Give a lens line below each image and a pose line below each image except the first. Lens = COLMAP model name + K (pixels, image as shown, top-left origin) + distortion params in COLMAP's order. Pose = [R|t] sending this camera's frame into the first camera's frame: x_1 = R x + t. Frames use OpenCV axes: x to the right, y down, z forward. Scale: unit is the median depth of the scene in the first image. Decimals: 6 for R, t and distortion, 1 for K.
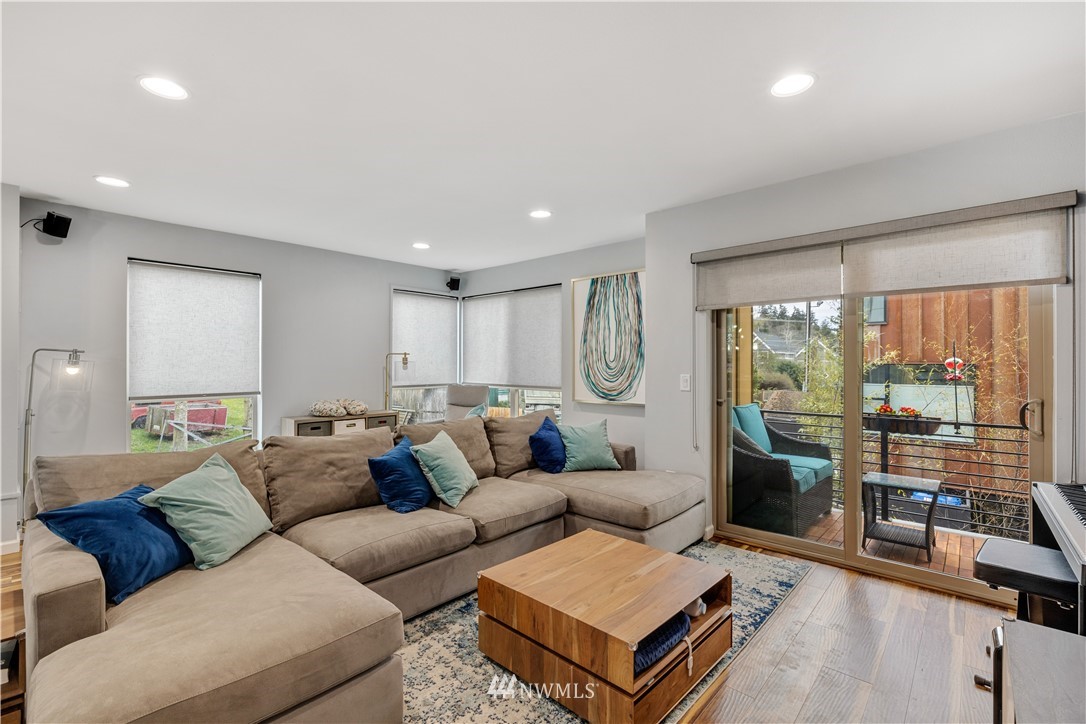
lens RADIAL K [[483.7, 0, 543.4], [0, 483.7, 359.3], [0, 0, 1]] dist [-0.008313, 0.000483]
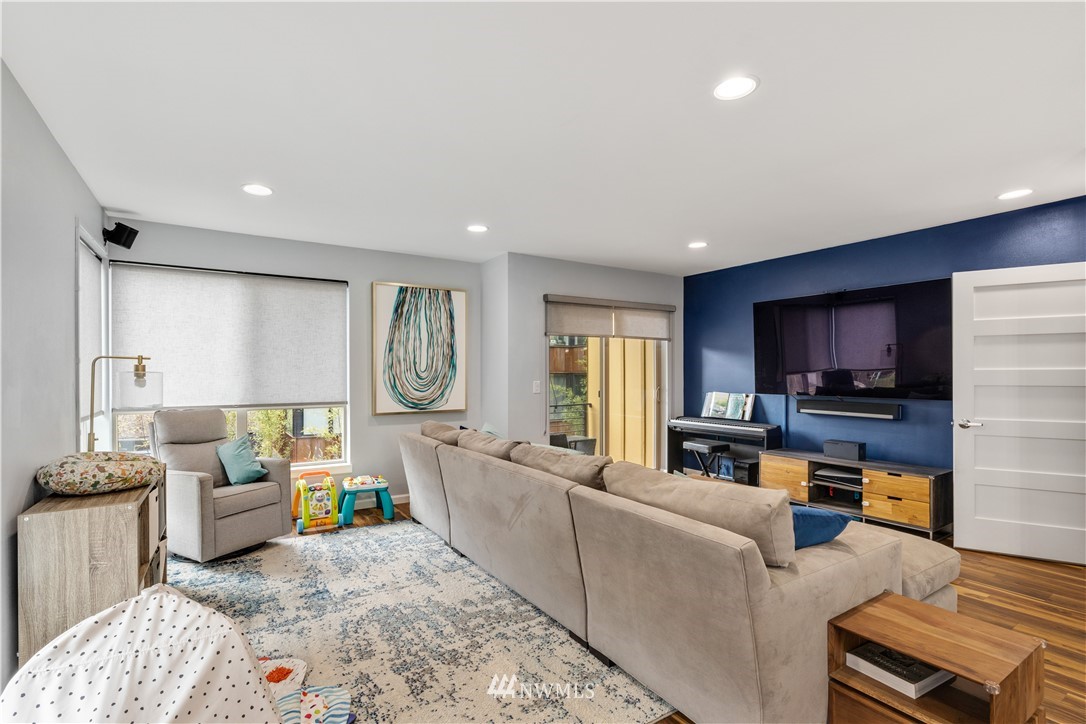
lens RADIAL K [[483.7, 0, 545.5], [0, 483.7, 370.6], [0, 0, 1]] dist [-0.008313, 0.000483]
pose [[0.265328, 0.000184, 0.964158, -0.776224], [-0.005343, 0.999985, 0.001279, -0.000161], [-0.964143, -0.005490, 0.265325, 0.472315]]
